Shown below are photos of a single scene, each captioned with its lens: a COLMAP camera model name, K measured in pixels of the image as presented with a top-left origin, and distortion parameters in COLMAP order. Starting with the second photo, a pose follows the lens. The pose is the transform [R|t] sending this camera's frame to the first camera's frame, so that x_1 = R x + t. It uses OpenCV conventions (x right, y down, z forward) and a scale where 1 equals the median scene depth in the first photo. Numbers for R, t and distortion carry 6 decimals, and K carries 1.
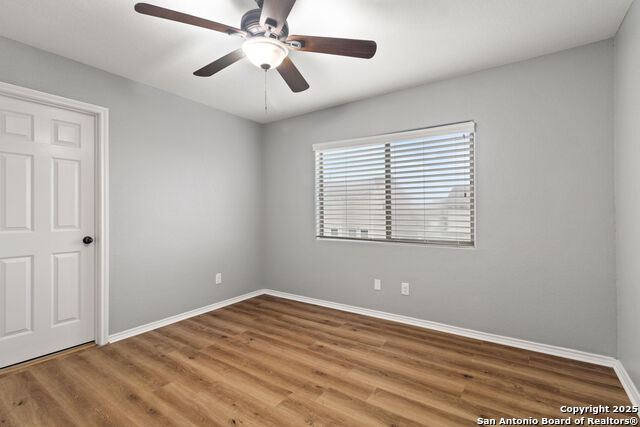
lens RADIAL K [[298.5, 0, 318.7], [0, 298.5, 214.6], [0, 0, 1]] dist [0.001220, -0.000078]
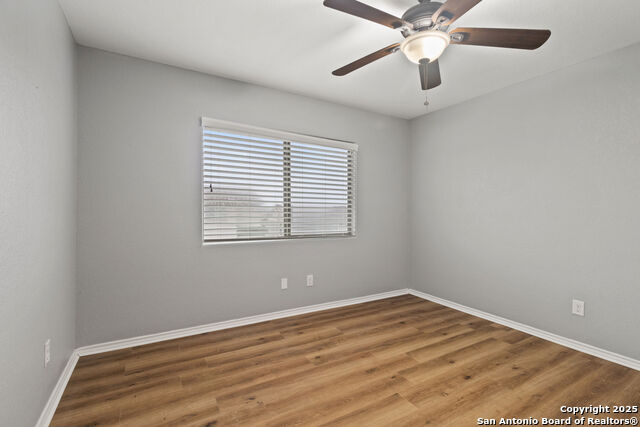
lens RADIAL K [[298.5, 0, 320.6], [0, 298.5, 209.1], [0, 0, 1]] dist [0.001220, -0.000078]
pose [[0.410540, 0.012229, 0.911760, -0.757105], [-0.005794, 0.999925, -0.010803, 0.000026], [-0.911824, -0.000848, 0.410580, 0.569678]]
